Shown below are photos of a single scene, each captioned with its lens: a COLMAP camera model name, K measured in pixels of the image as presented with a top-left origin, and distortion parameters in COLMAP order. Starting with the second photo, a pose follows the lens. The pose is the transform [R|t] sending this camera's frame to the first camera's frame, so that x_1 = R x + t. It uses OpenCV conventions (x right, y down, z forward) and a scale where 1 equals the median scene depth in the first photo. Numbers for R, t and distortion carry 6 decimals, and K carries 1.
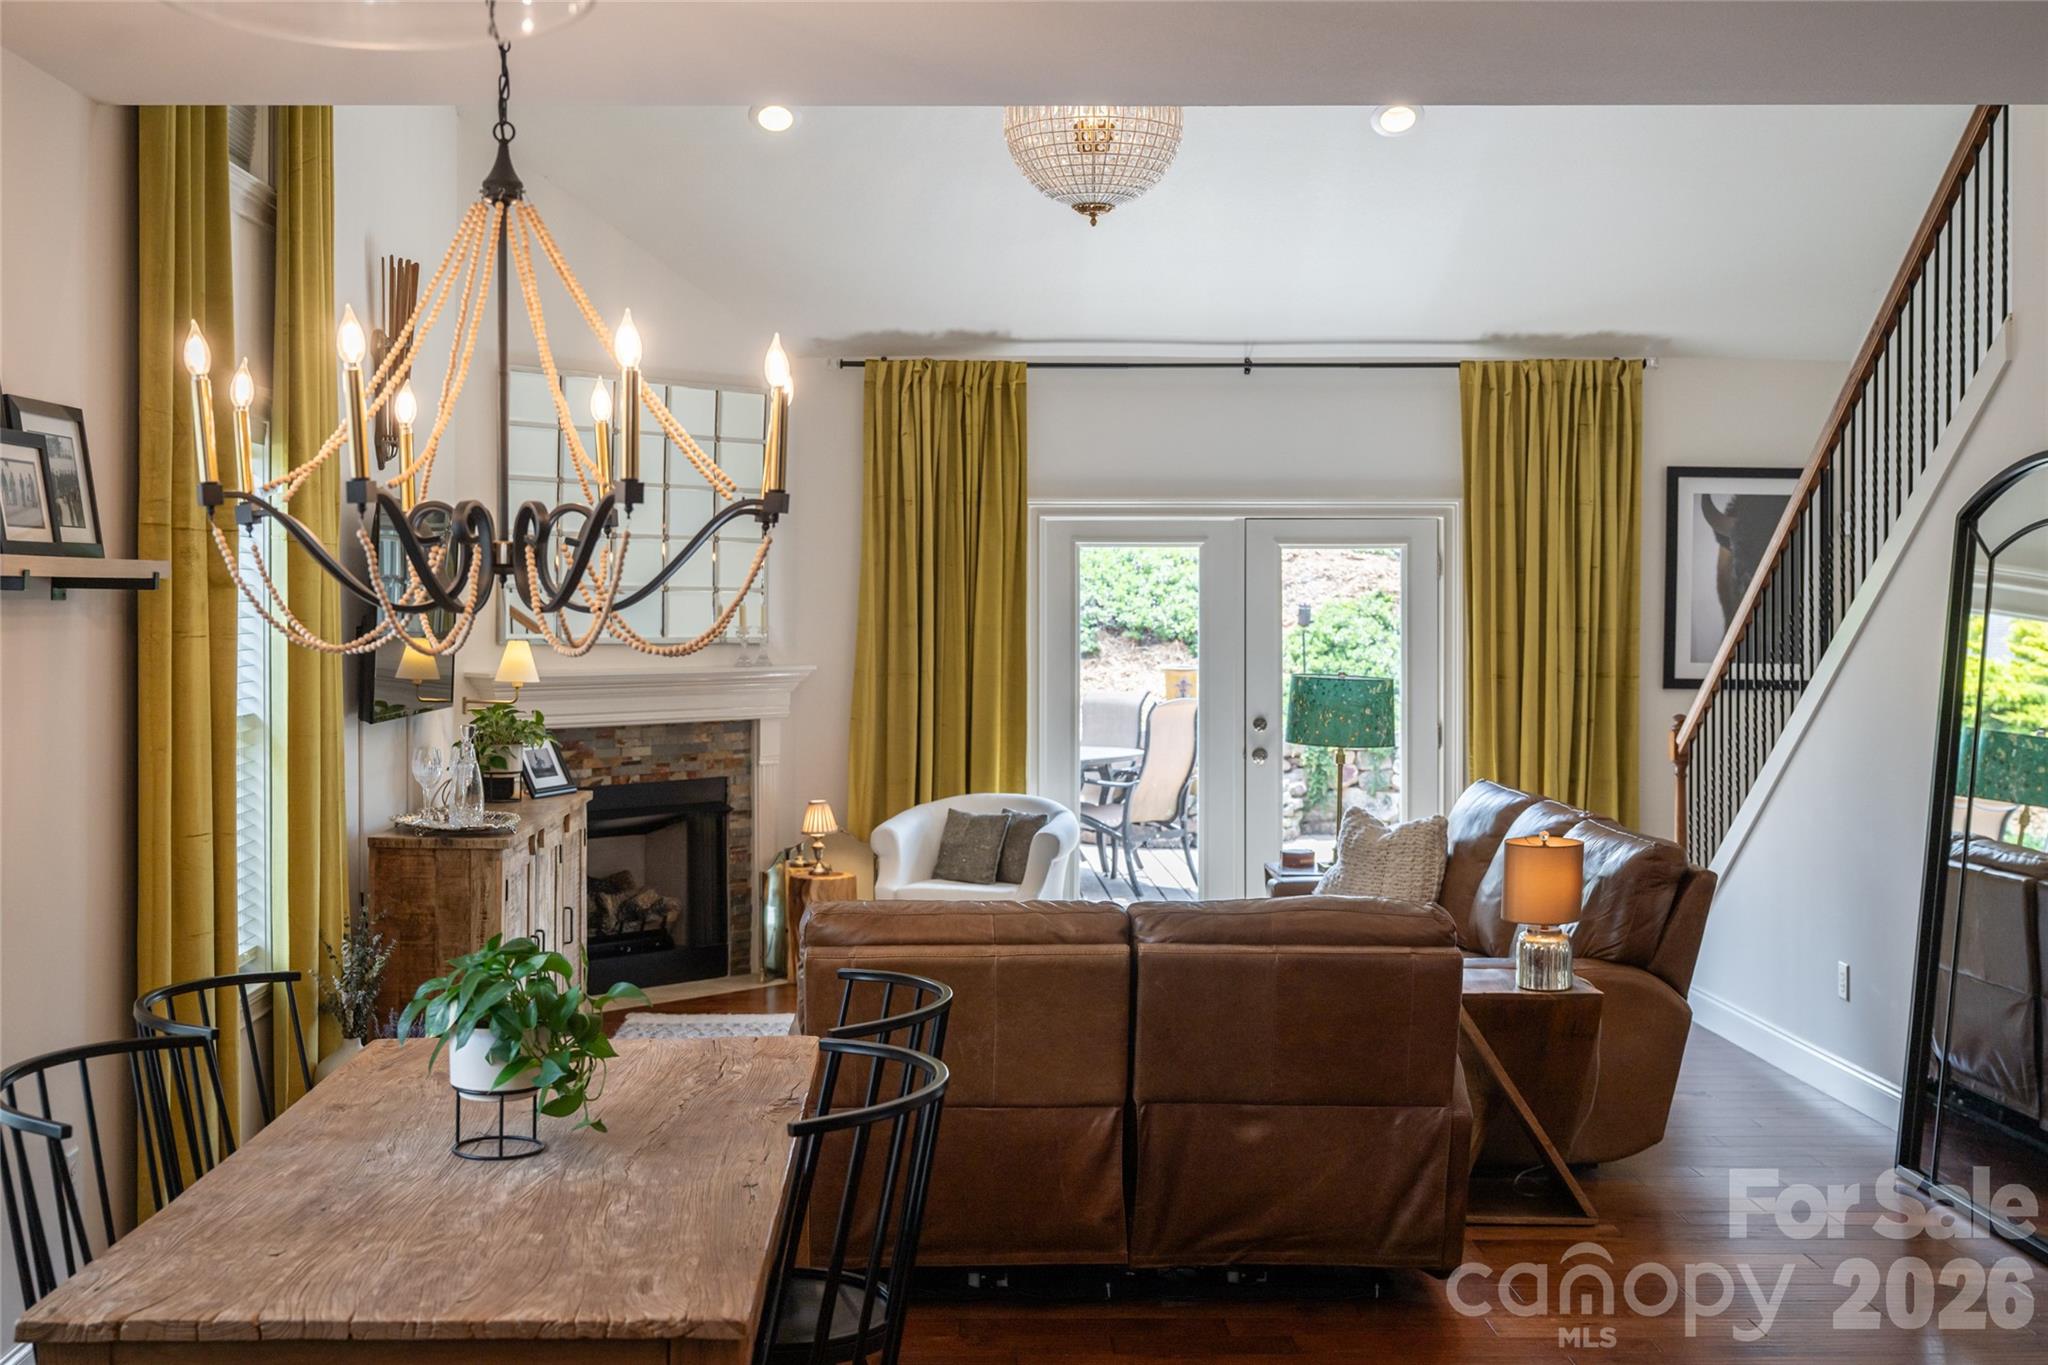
lens RADIAL K [[2349.3, 0, 912.0], [0, 2349.3, 573.0], [0, 0, 1]] dist [-0.023417, 0.000000]
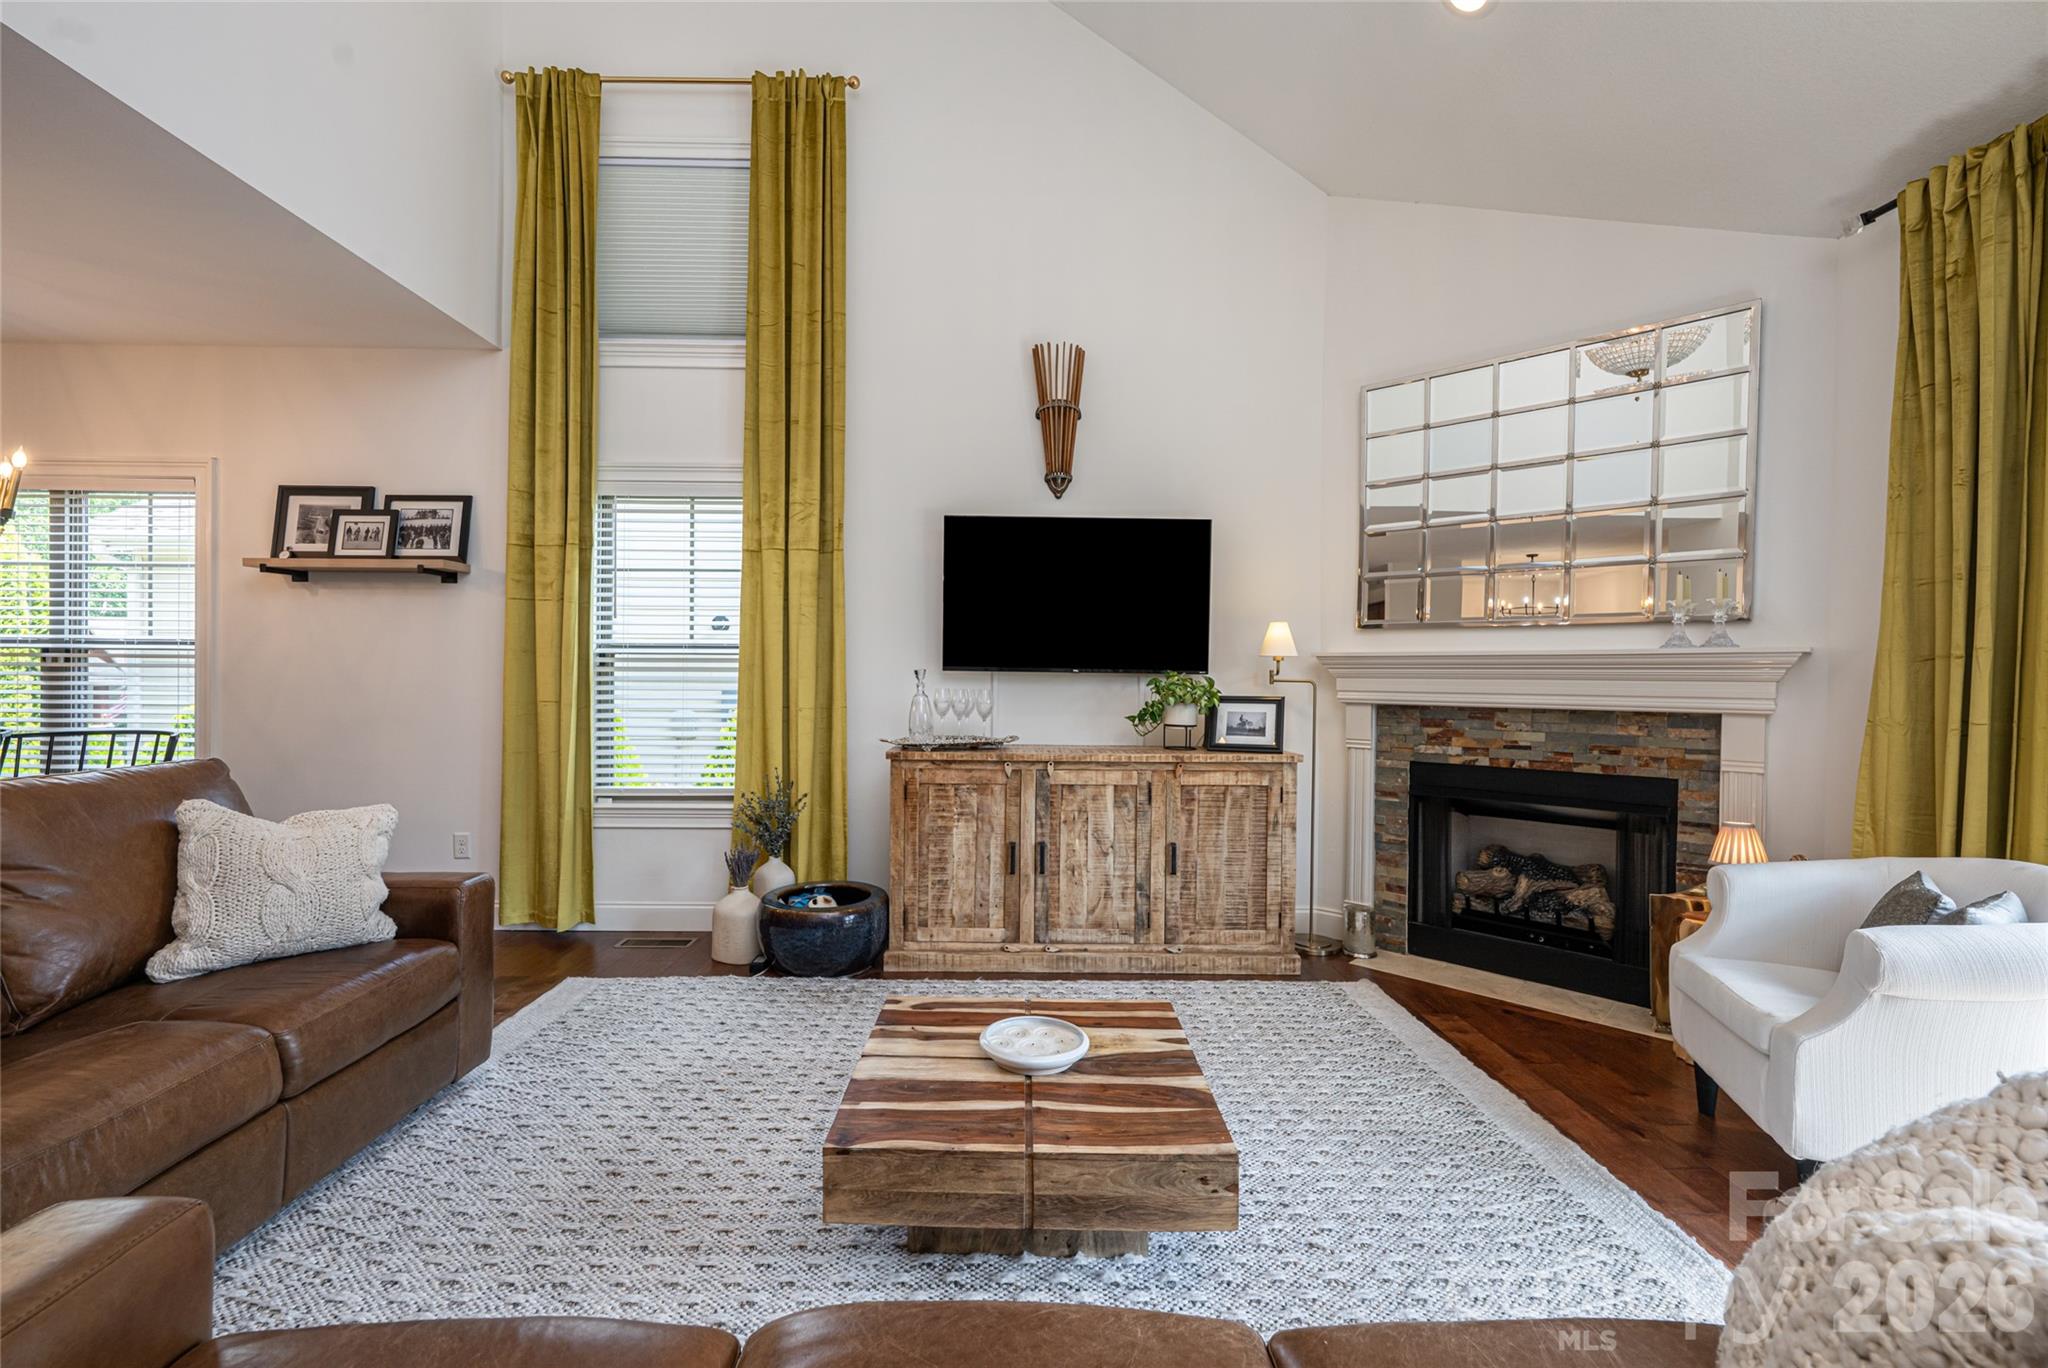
lens RADIAL K [[868.7, 0, 1008.7], [0, 868.7, 684.6], [0, 0, 1]] dist [0.000321, 0.000164]
pose [[0.015728, 0.006826, -0.999853, 0.229537], [-0.000895, 0.999976, 0.006813, 0.049700], [0.999876, 0.000788, 0.015734, 0.741989]]
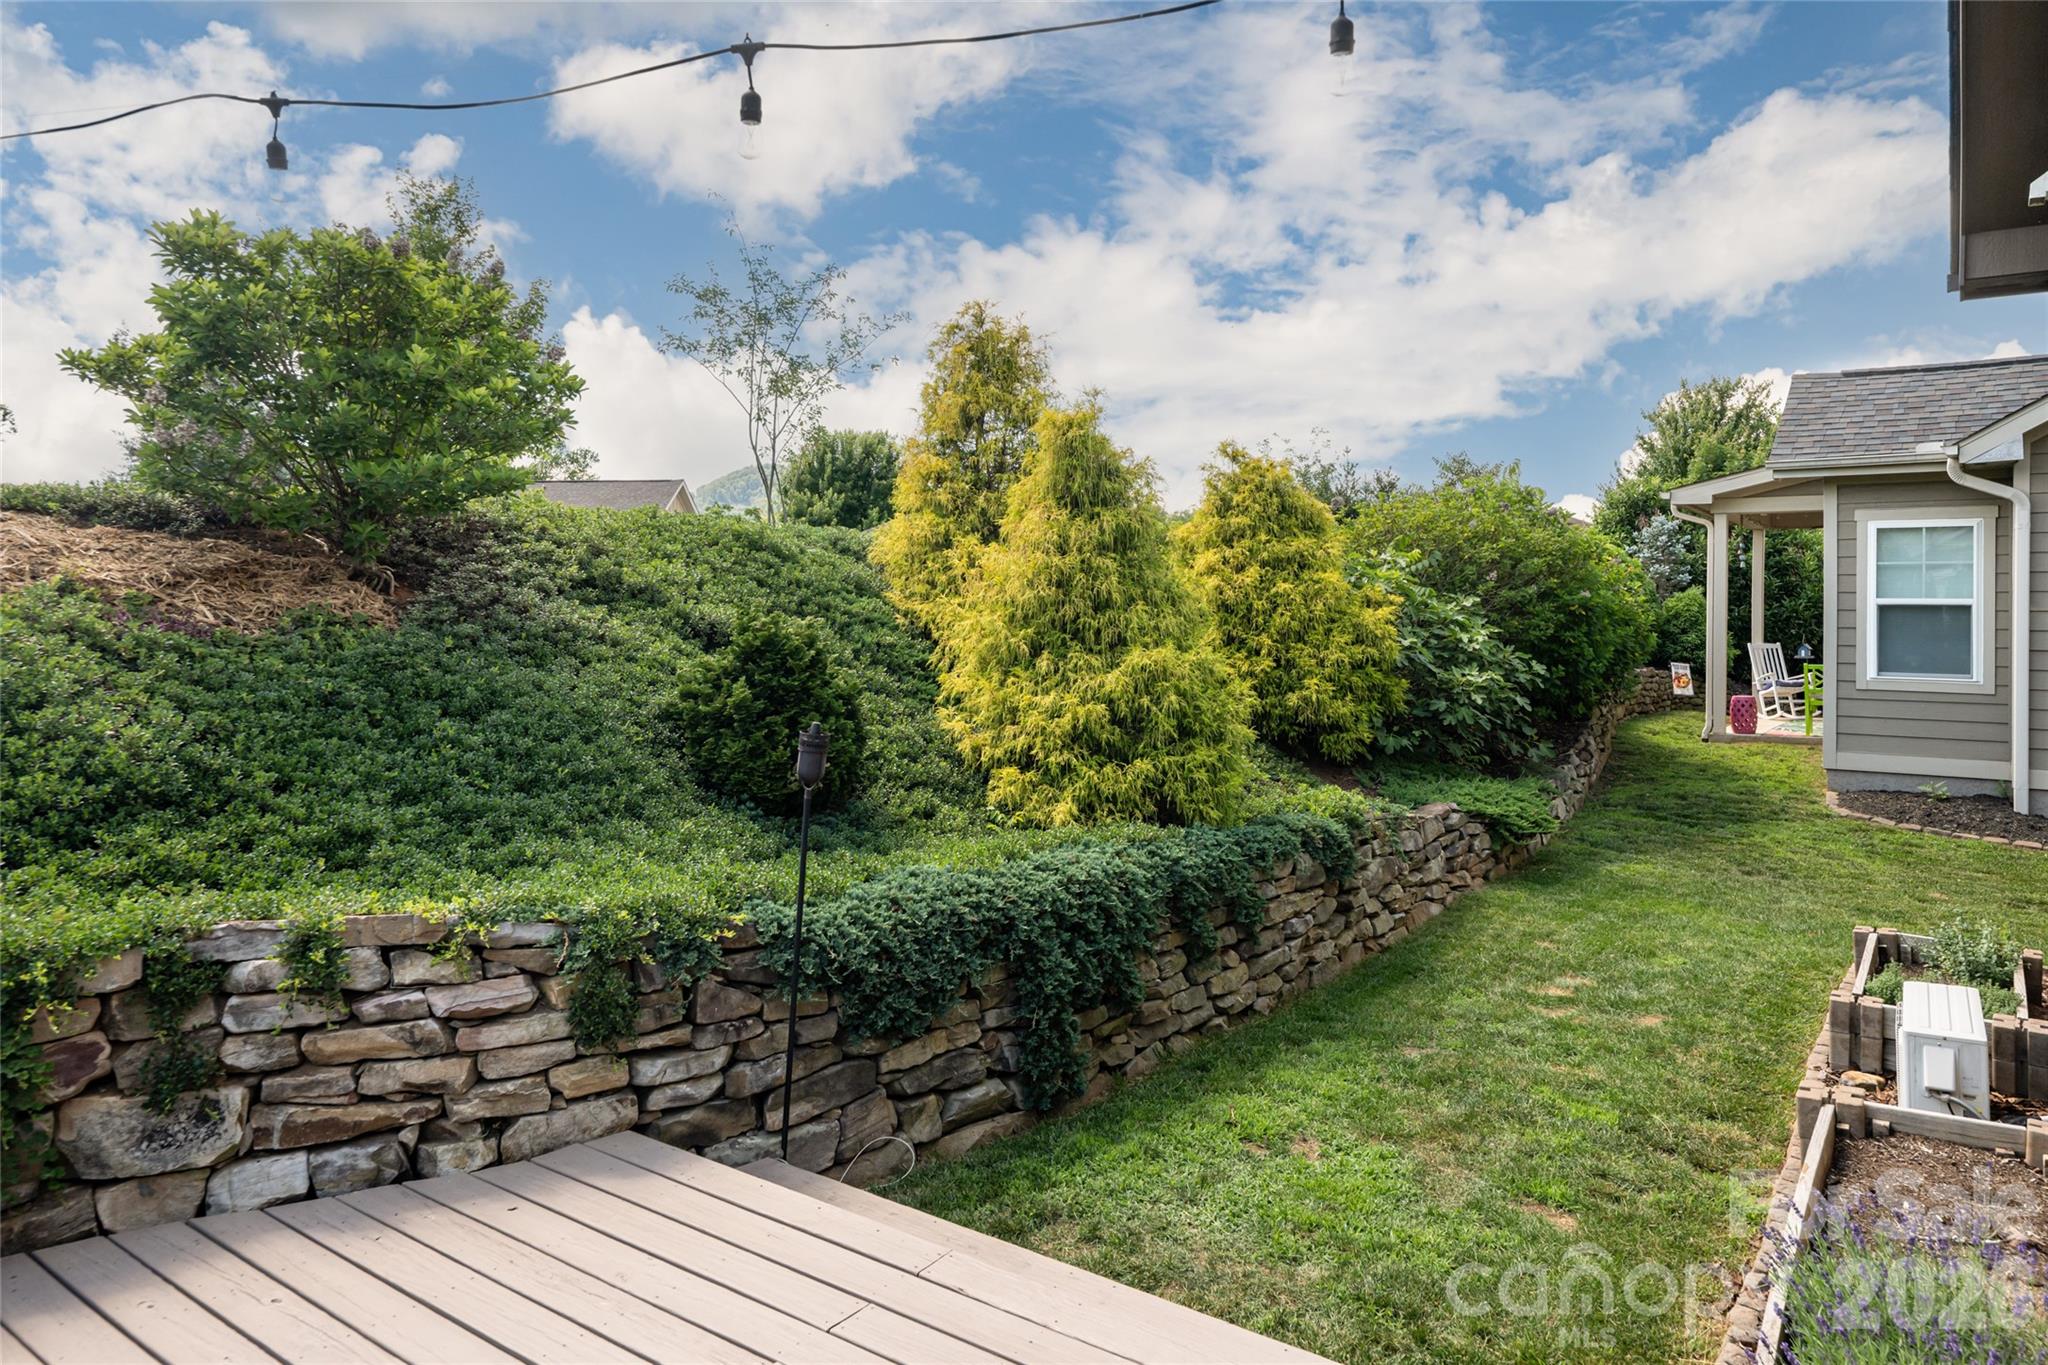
lens RADIAL K [[1288.2, 0, 1013.6], [0, 1288.2, 602.0], [0, 0, 1]] dist [-0.006663, 0.006389]
pose [[0.579229, 0.008769, 0.815118, 0.163867], [-0.011517, 0.999930, -0.002573, 0.018724], [-0.815083, -0.007897, 0.579290, 1.188236]]
